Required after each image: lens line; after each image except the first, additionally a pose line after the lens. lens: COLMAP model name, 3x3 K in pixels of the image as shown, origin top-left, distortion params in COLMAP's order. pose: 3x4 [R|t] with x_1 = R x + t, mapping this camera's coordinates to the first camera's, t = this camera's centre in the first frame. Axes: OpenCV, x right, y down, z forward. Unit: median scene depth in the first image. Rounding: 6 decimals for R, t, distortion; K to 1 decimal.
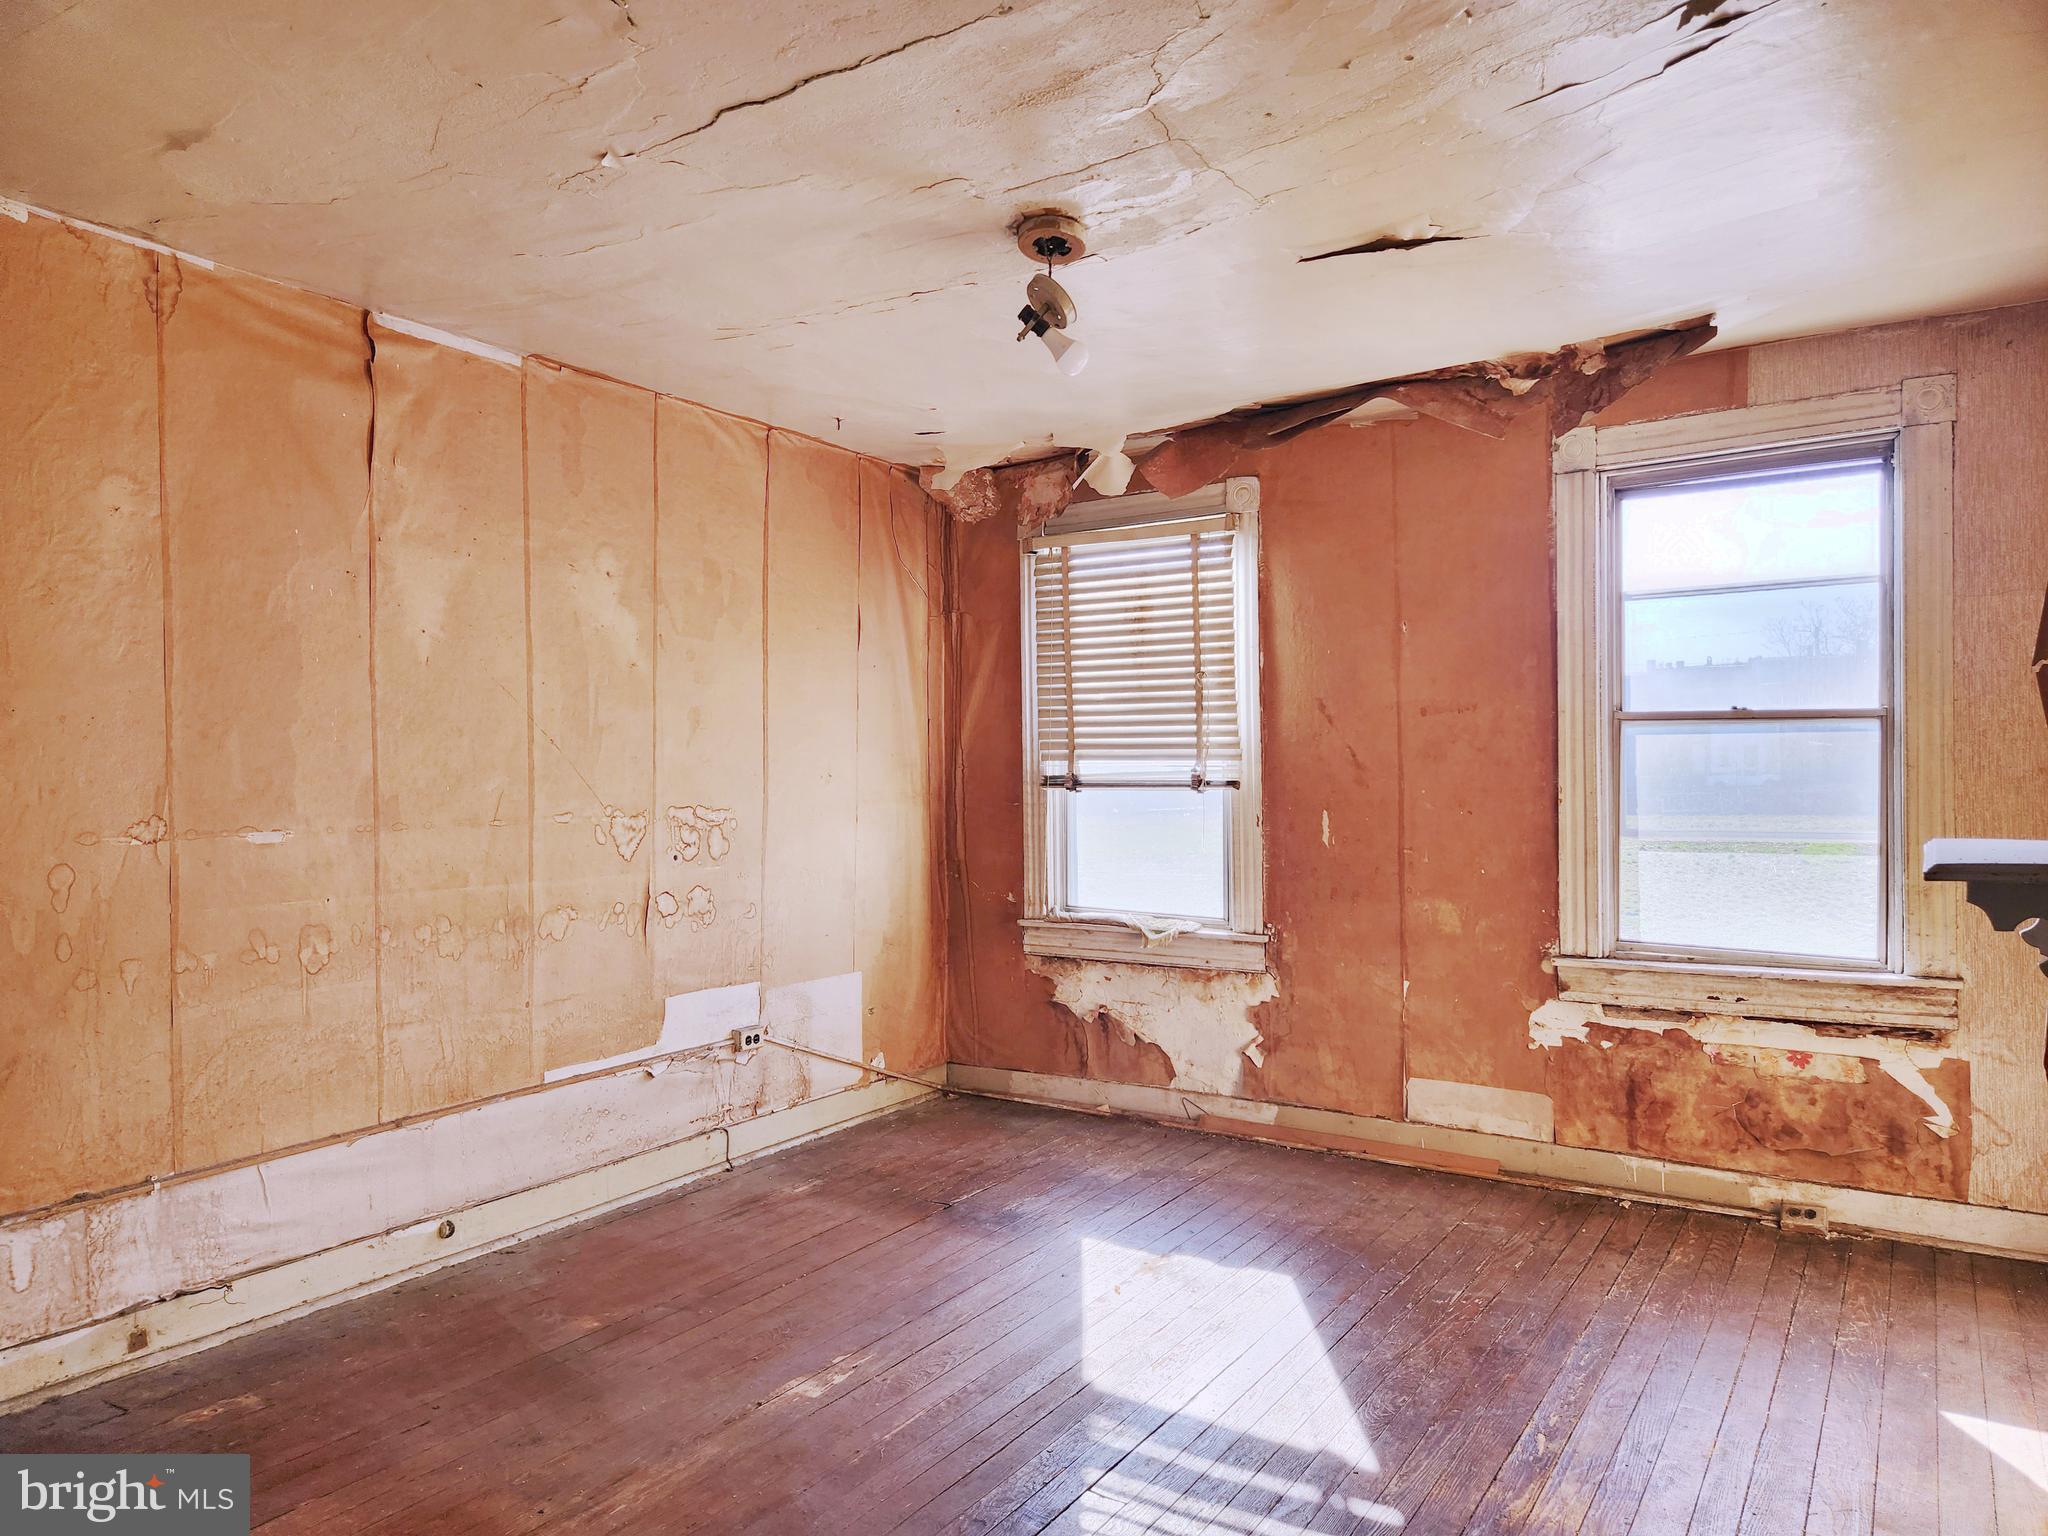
lens RADIAL K [[1376.8, 0, 1036.9], [0, 1376.8, 771.7], [0, 0, 1]] dist [0.066138, -0.059647]
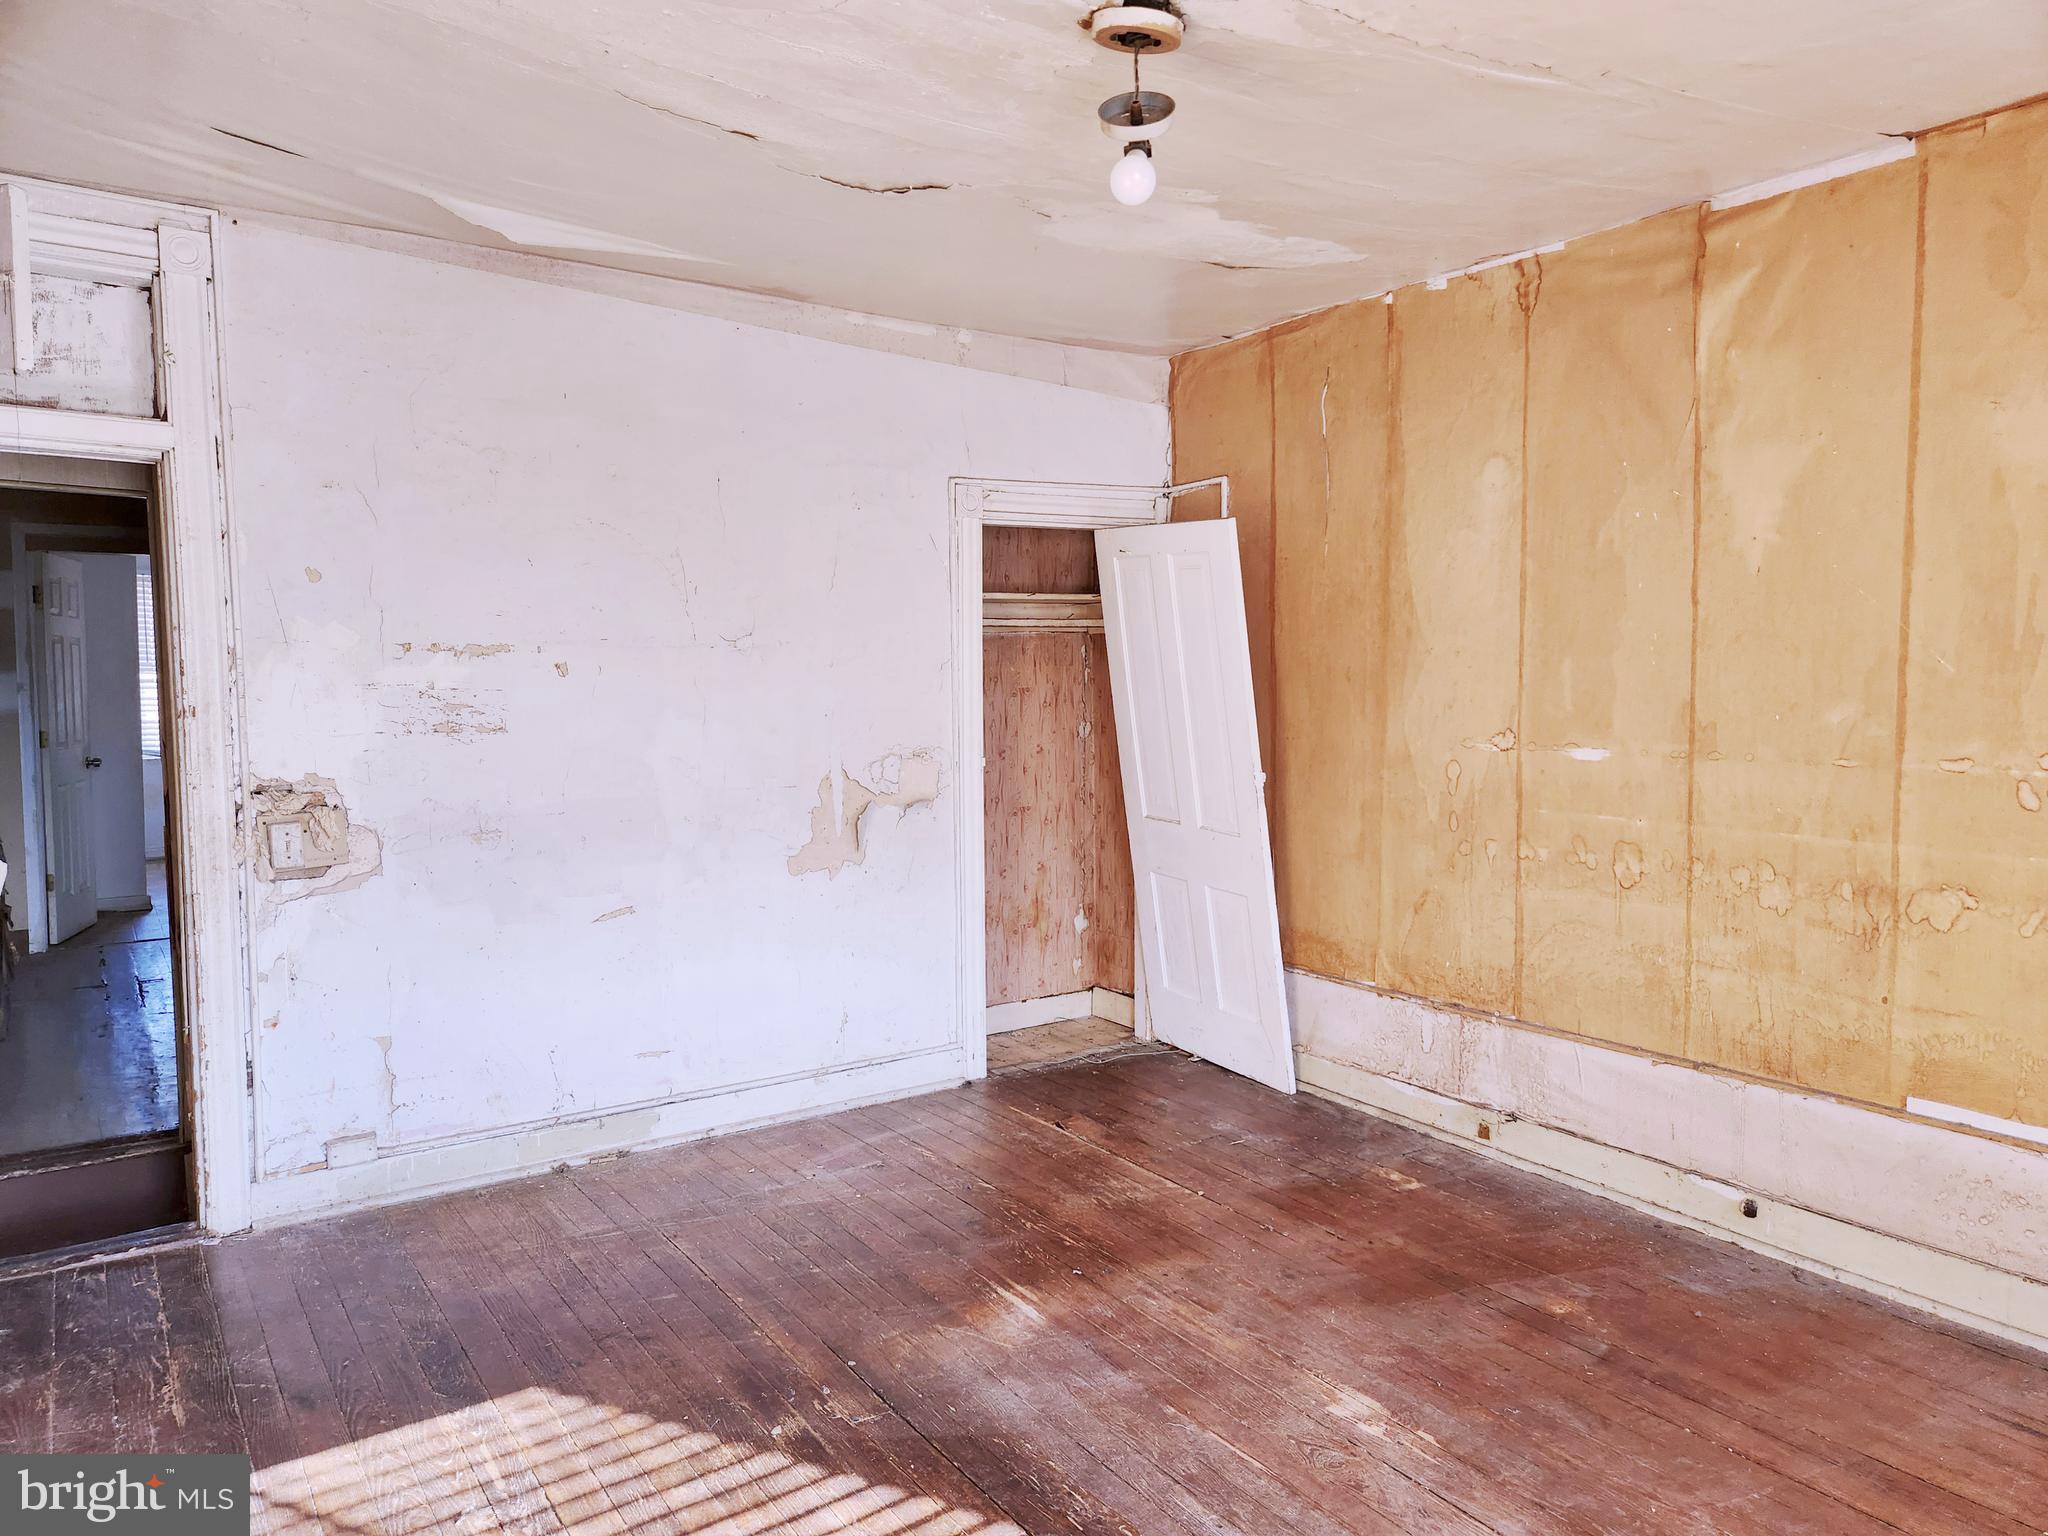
lens RADIAL K [[1376.8, 0, 1036.9], [0, 1376.8, 771.7], [0, 0, 1]] dist [0.066138, -0.059647]
pose [[-0.394855, 0.078811, -0.915357, 0.582544], [0.009275, 0.996605, 0.081805, -0.030745], [0.918697, 0.023812, -0.394245, 0.965323]]
